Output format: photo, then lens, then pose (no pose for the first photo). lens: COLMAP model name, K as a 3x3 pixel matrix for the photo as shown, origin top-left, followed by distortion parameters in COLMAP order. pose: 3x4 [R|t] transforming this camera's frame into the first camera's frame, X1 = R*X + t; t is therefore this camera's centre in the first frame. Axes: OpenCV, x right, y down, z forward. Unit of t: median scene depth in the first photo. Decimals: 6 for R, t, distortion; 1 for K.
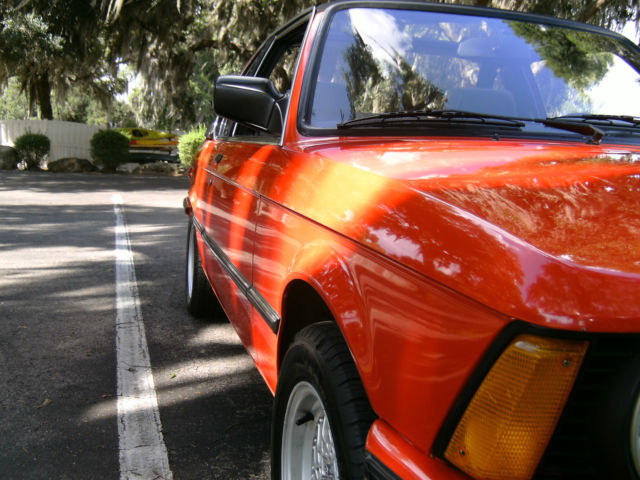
lens RADIAL K [[734.7, 0, 320.0], [0, 734.7, 240.0], [0, 0, 1]] dist [-0.190543, 0.193665]
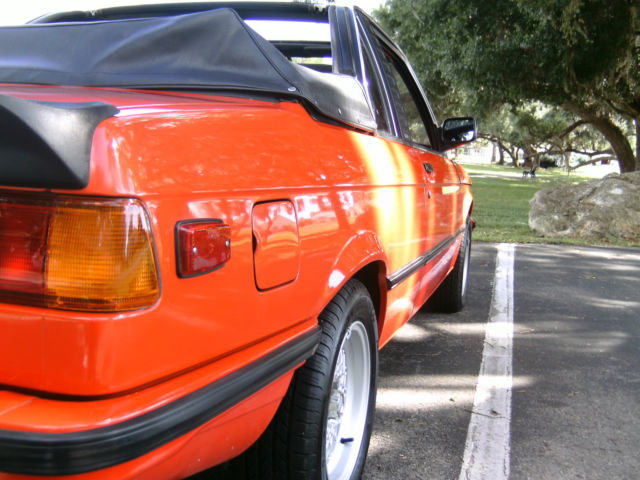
lens RADIAL K [[734.7, 0, 320.0], [0, 734.7, 240.0], [0, 0, 1]] dist [-0.190543, 0.193665]
pose [[-0.856437, -0.134589, 0.498399, -0.078657], [-0.023451, 0.974565, 0.222876, -0.035735], [-0.515719, 0.179191, -0.837809, 0.291197]]
